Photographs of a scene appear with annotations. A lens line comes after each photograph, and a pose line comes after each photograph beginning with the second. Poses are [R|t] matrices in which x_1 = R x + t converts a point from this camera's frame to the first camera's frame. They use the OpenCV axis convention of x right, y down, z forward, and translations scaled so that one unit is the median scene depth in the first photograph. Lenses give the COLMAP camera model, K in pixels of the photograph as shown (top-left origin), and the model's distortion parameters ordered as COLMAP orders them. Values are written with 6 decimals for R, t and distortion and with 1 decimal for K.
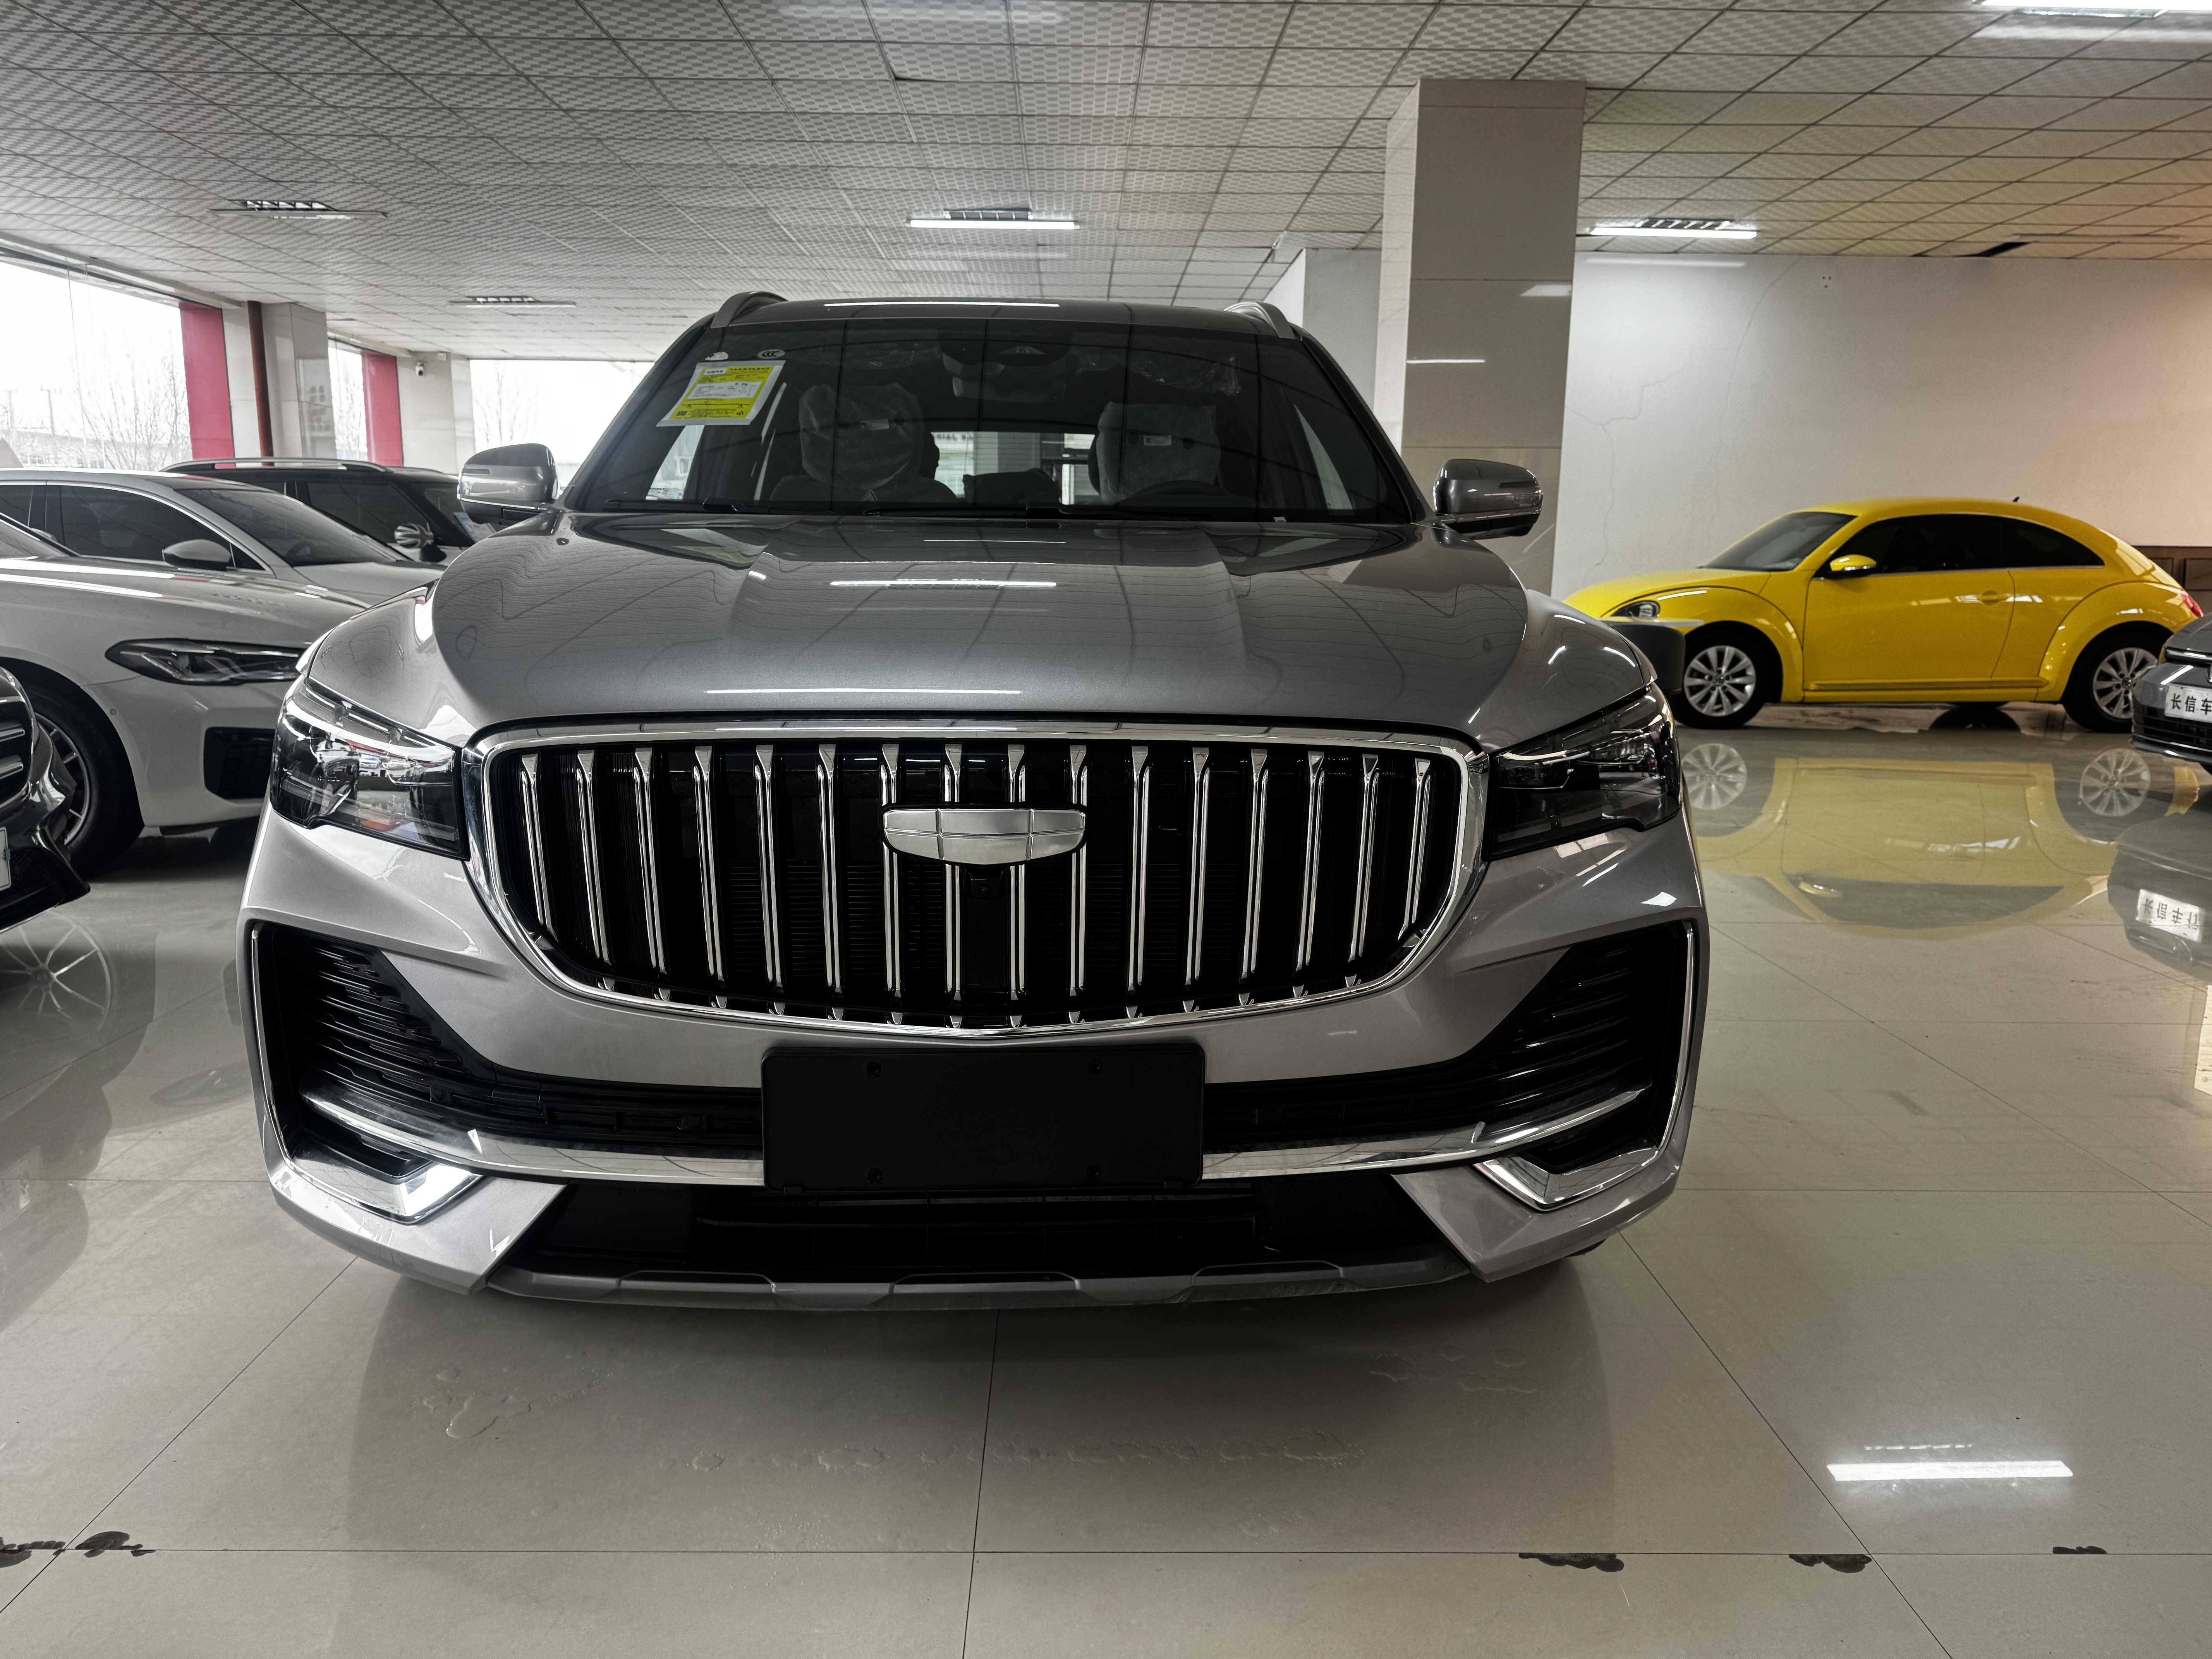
lens RADIAL K [[1568.7, 0, 1089.7], [0, 1568.7, 830.9], [0, 0, 1]] dist [0.139528, -0.279648]
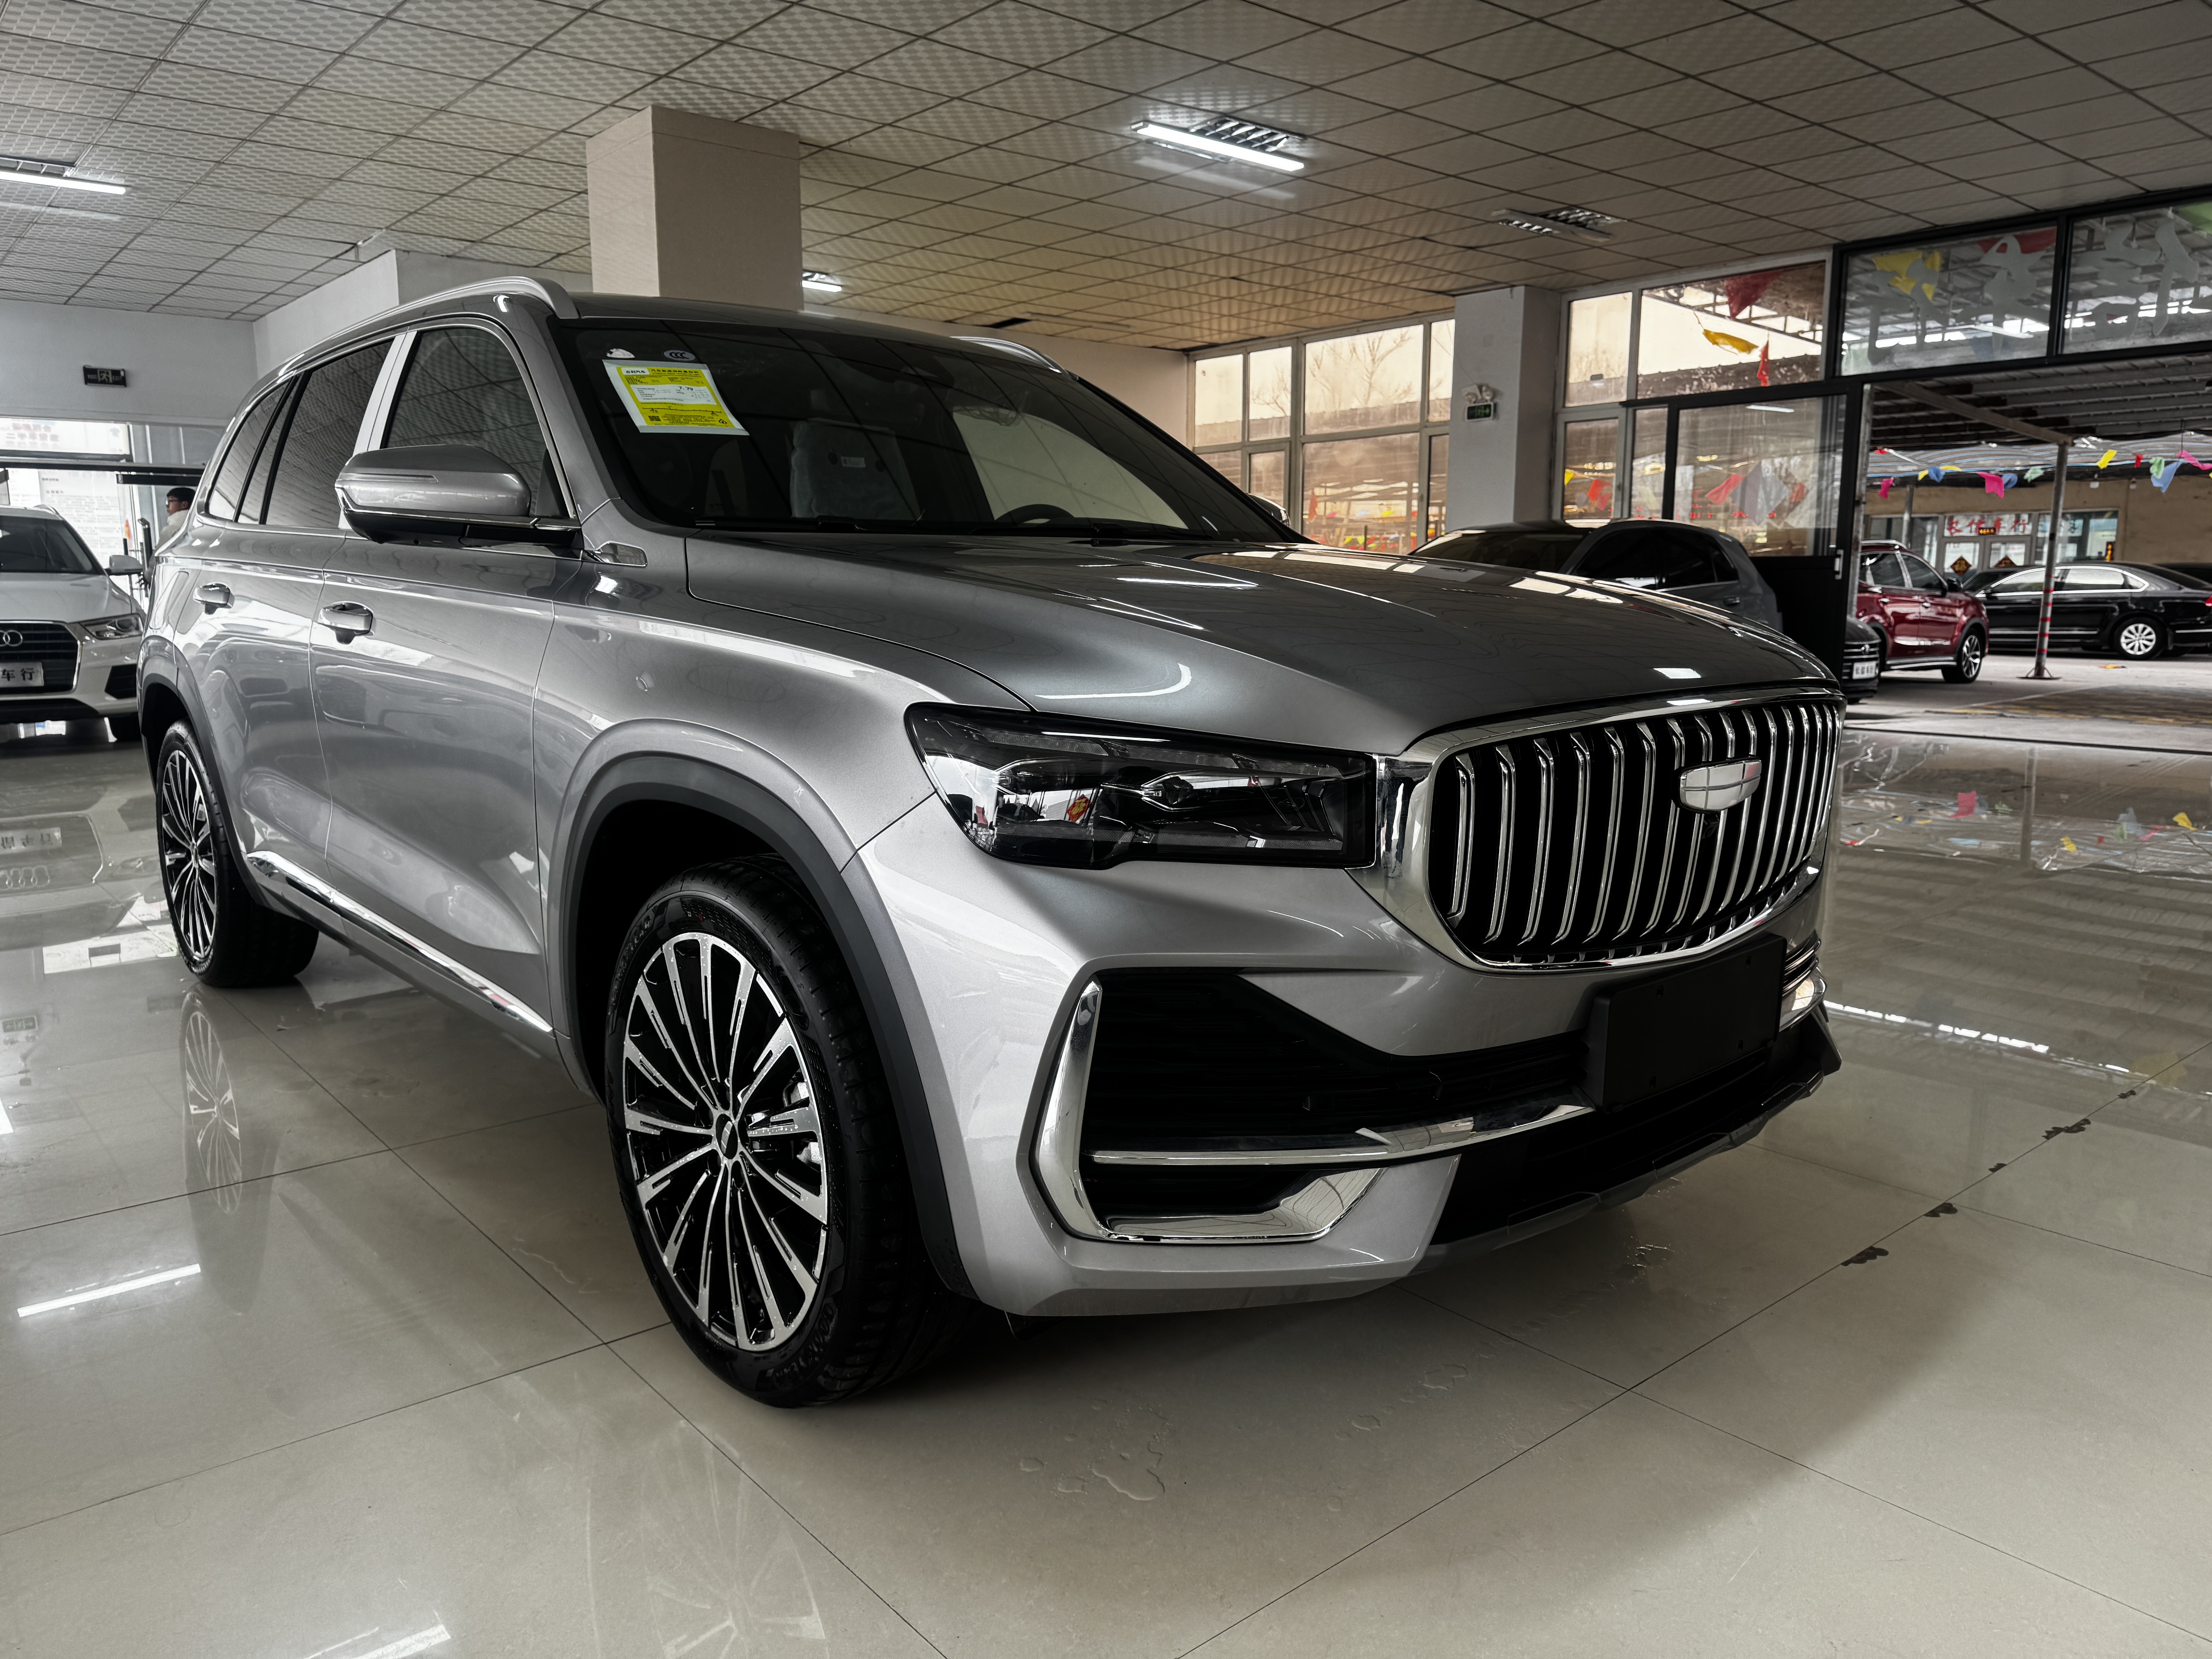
lens RADIAL K [[1609.6, 0, 1099.6], [0, 1609.6, 836.9], [0, 0, 1]] dist [0.000015, 0.003000]
pose [[0.766614, -0.114053, 0.631898, -1.179946], [0.123450, 0.991919, 0.029266, -0.052710], [-0.630130, 0.055572, 0.774499, 0.301155]]
